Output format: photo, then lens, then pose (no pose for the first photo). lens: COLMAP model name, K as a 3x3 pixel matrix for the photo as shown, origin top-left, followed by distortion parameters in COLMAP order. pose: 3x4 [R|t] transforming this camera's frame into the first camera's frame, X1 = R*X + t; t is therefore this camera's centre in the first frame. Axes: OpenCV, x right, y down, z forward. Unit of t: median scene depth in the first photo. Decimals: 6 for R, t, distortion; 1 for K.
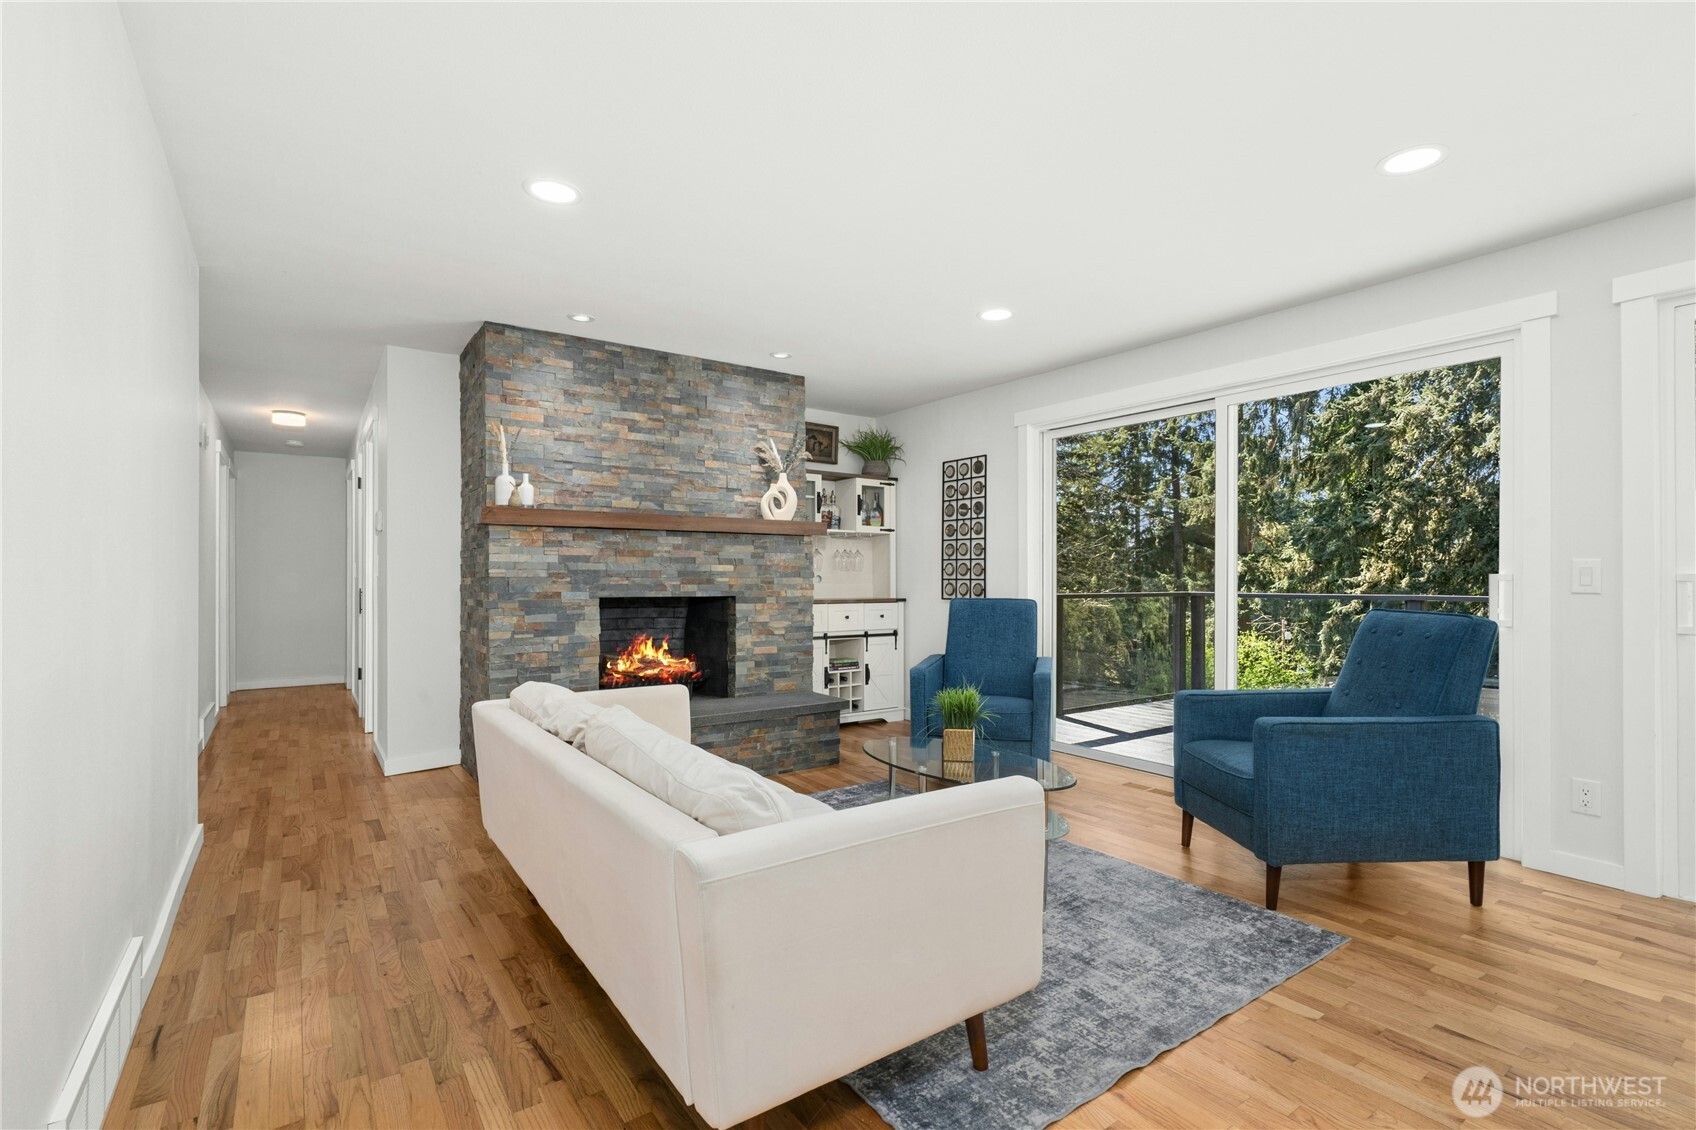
lens RADIAL K [[779.8, 0, 850.5], [0, 779.8, 573.8], [0, 0, 1]] dist [-0.003369, 0.000384]
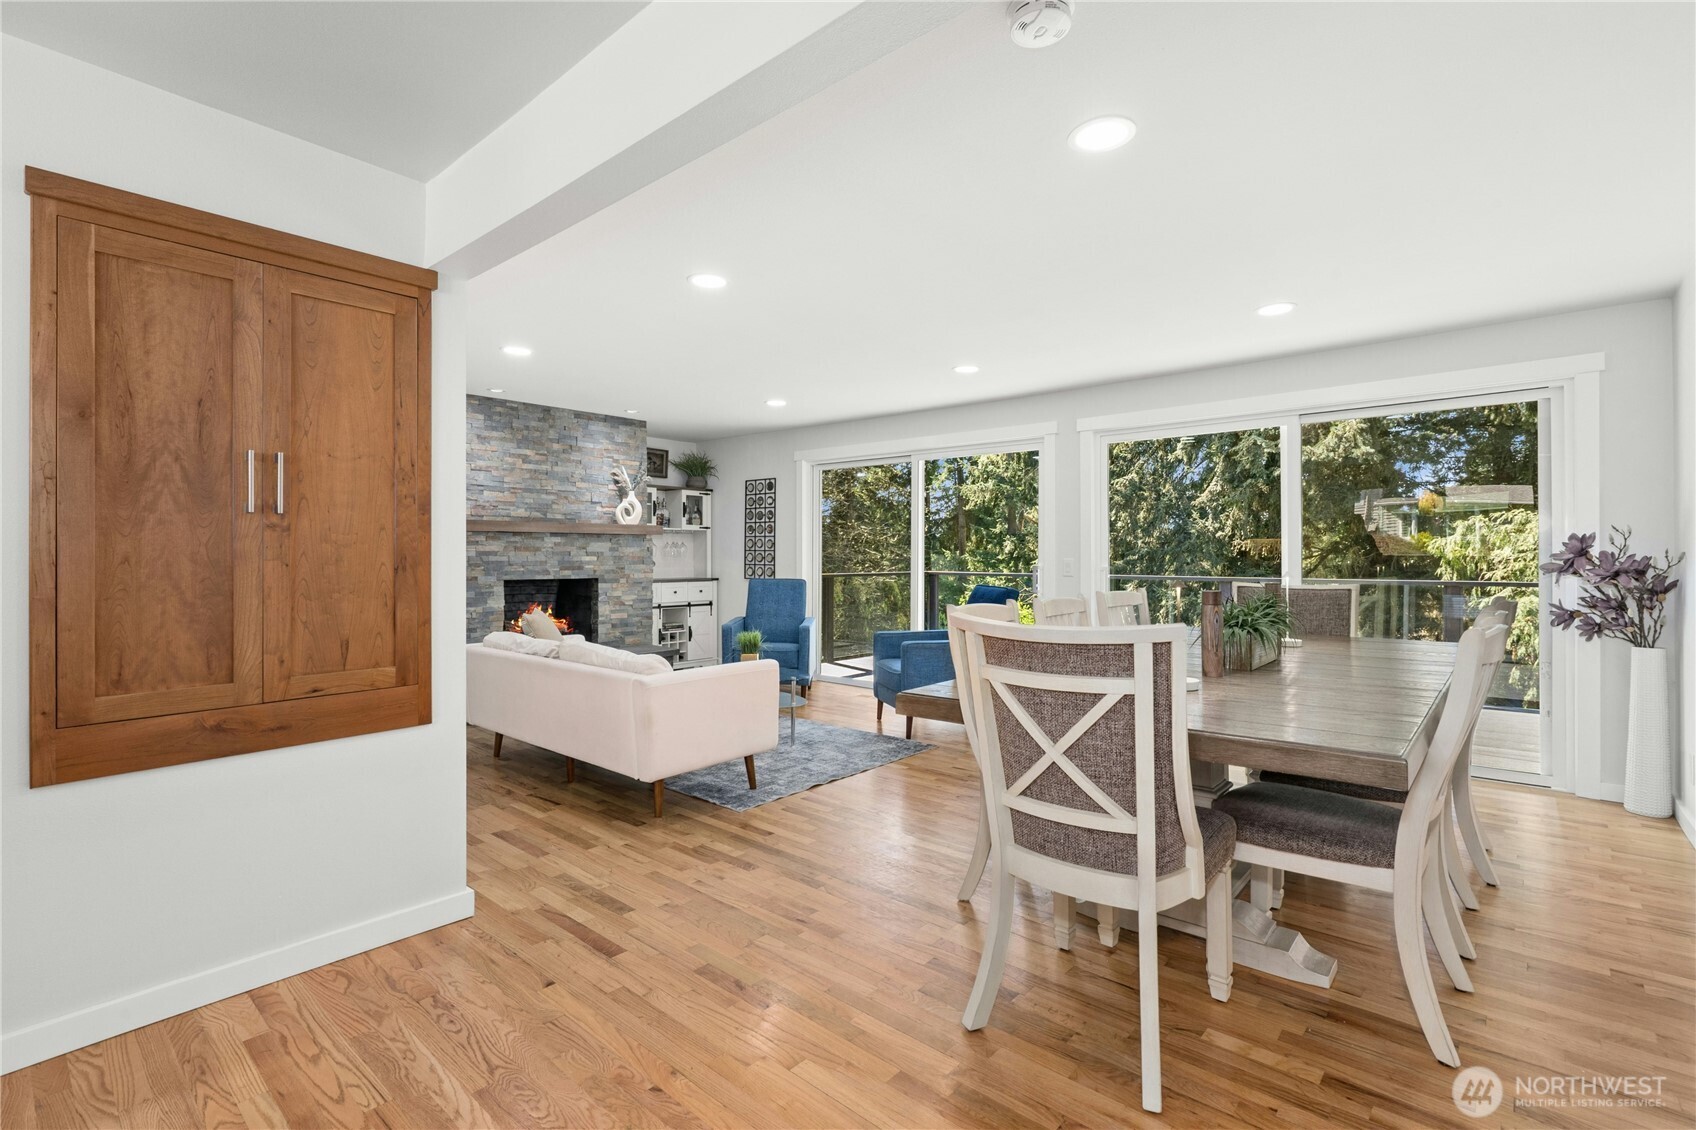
lens RADIAL K [[779.8, 0, 845.2], [0, 779.8, 549.4], [0, 0, 1]] dist [-0.003369, 0.000384]
pose [[0.972745, 0.002505, 0.231863, -0.038356], [-0.002815, 0.999996, 0.001005, -0.026252], [-0.231860, -0.001630, 0.972748, -0.482036]]
